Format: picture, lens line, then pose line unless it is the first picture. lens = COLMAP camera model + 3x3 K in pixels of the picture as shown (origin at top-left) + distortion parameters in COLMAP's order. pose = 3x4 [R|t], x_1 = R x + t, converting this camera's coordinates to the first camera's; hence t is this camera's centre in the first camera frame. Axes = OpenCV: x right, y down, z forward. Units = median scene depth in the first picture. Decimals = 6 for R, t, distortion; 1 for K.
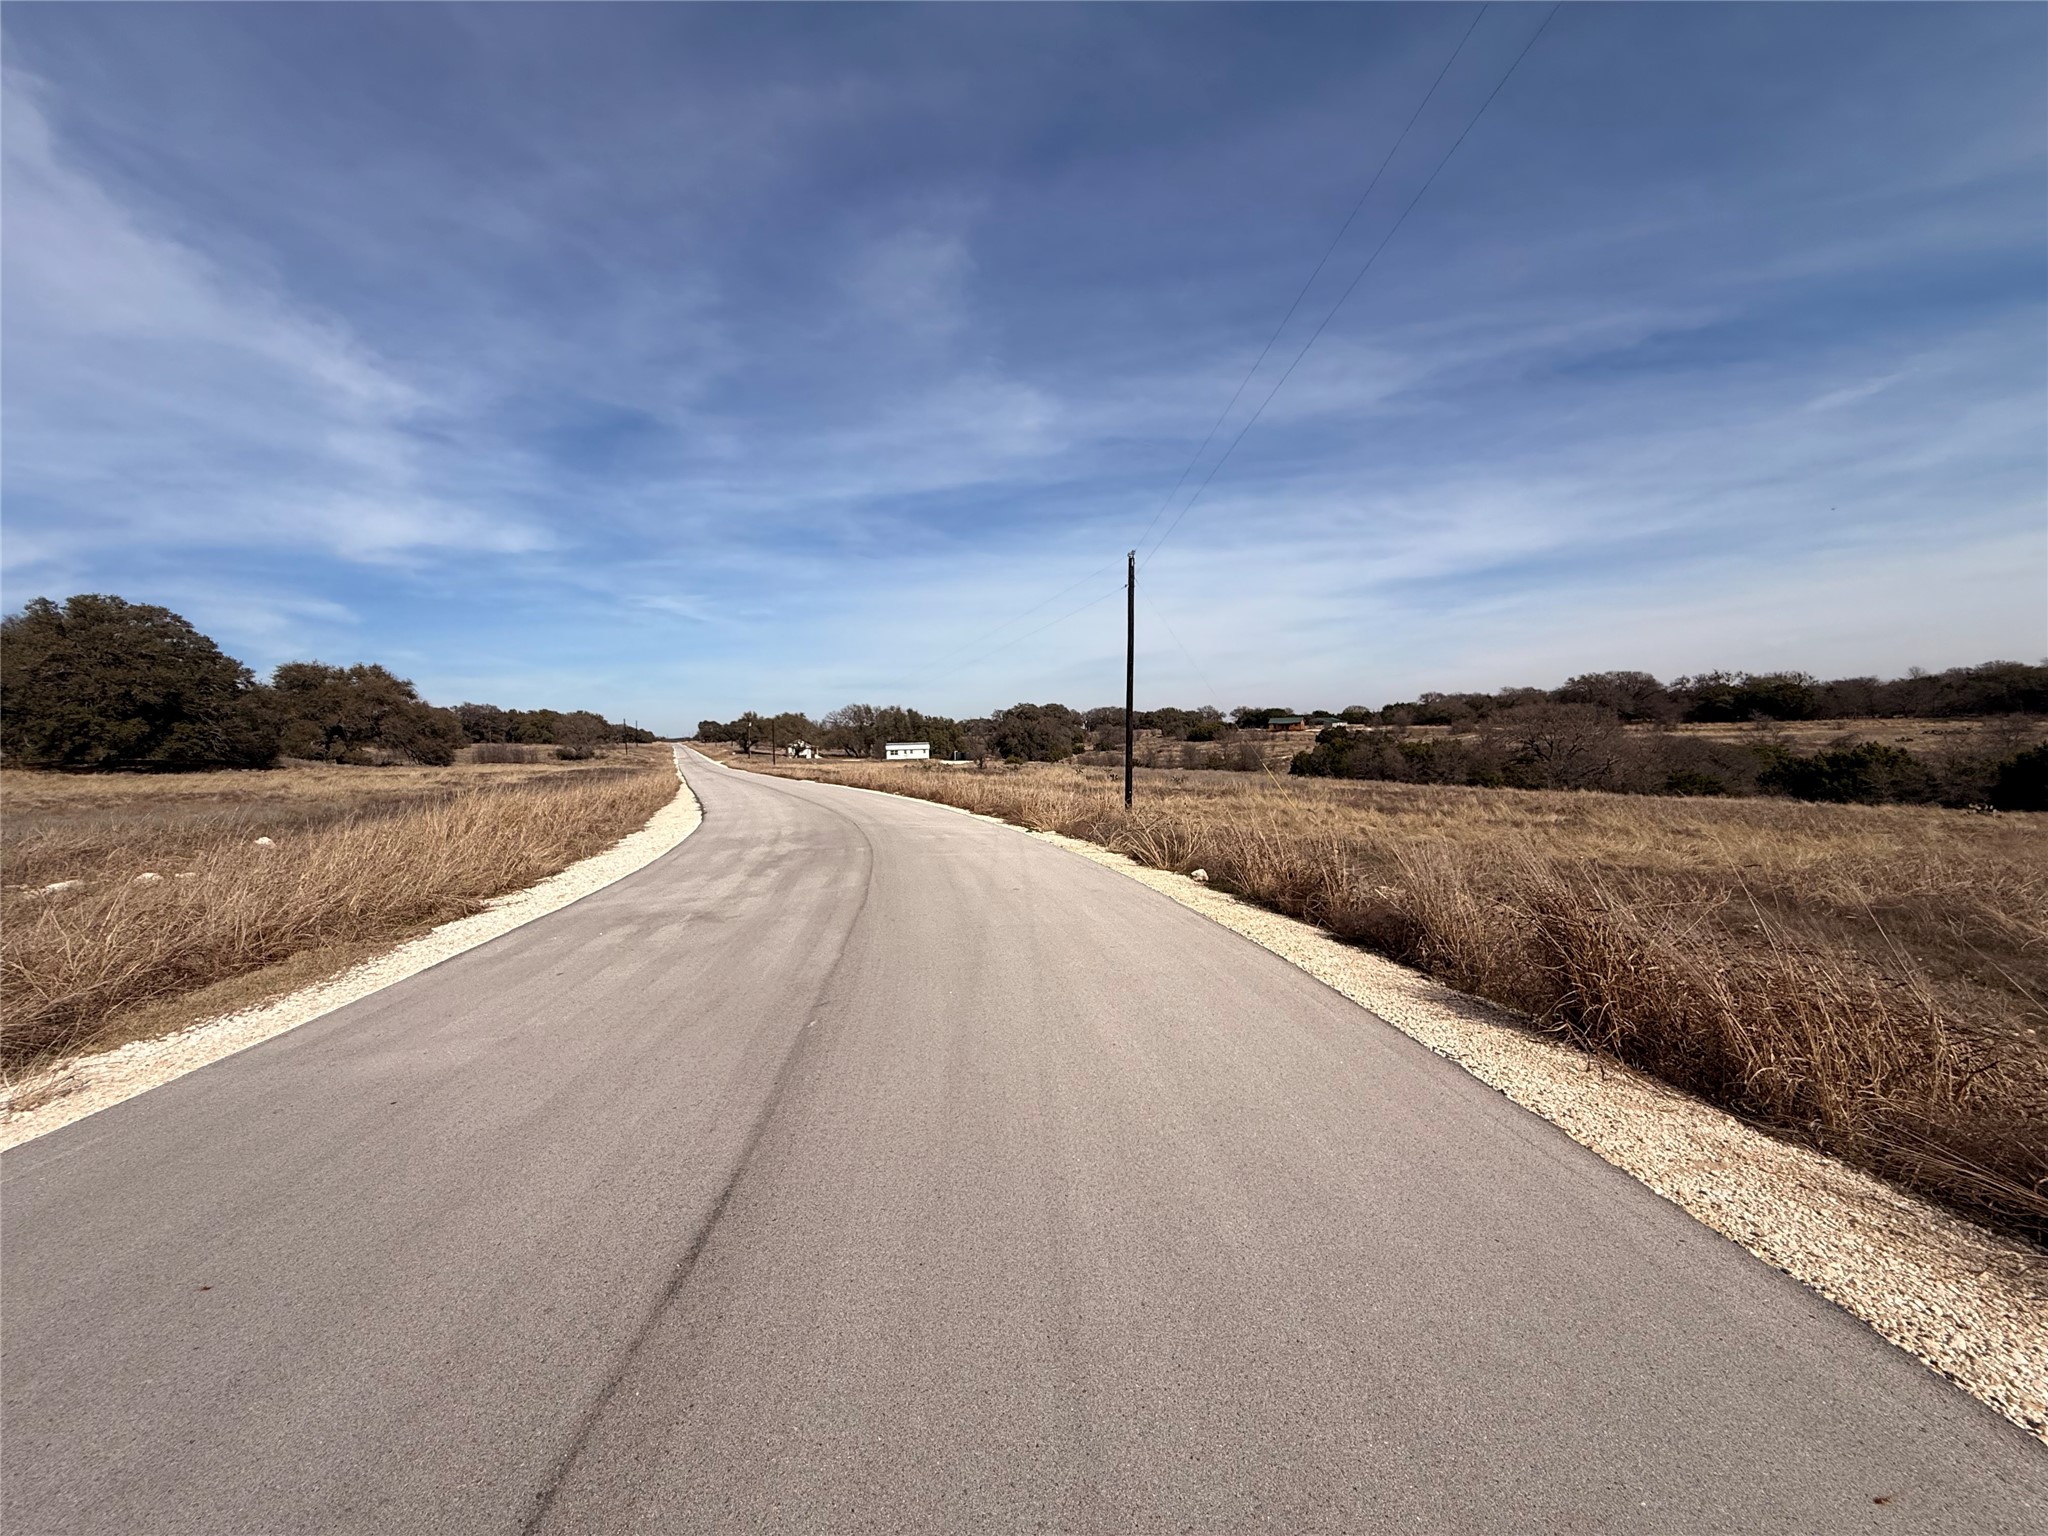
lens RADIAL K [[813.4, 0, 1024.8], [0, 813.4, 763.0], [0, 0, 1]] dist [0.000906, -0.000370]
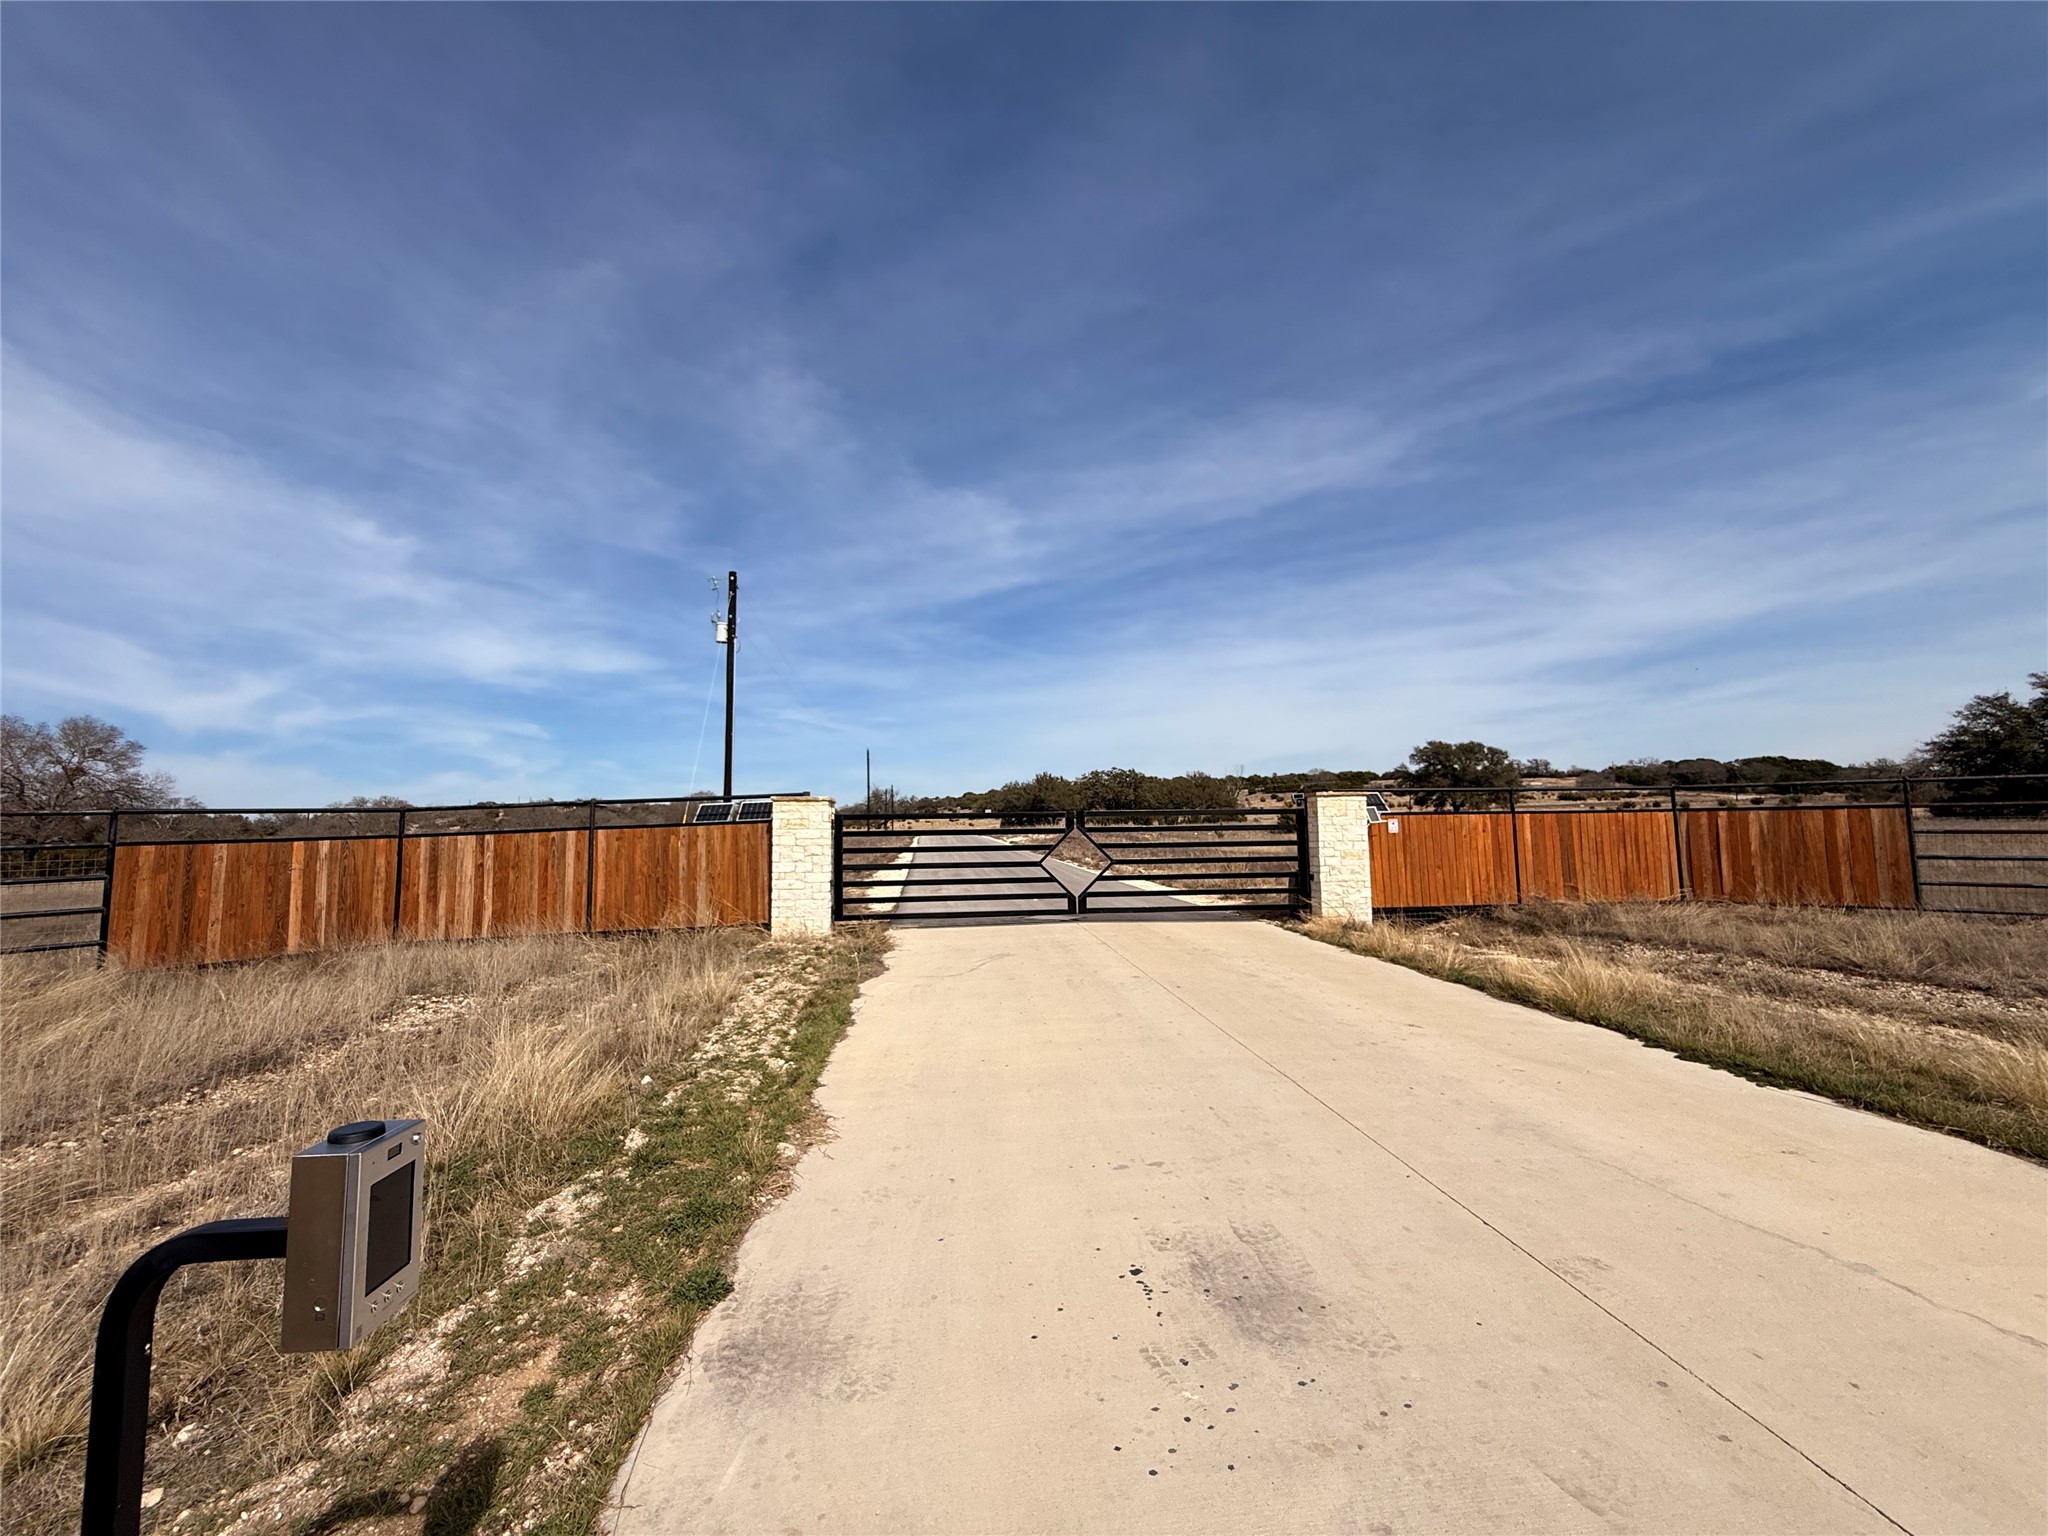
lens RADIAL K [[813.4, 0, 1026.9], [0, 813.4, 784.9], [0, 0, 1]] dist [0.000906, -0.000370]
pose [[0.964083, -0.008822, -0.265453, 0.184400], [-0.017915, 0.995012, -0.098132, 0.002351], [0.264995, 0.099363, 0.959117, 0.038927]]
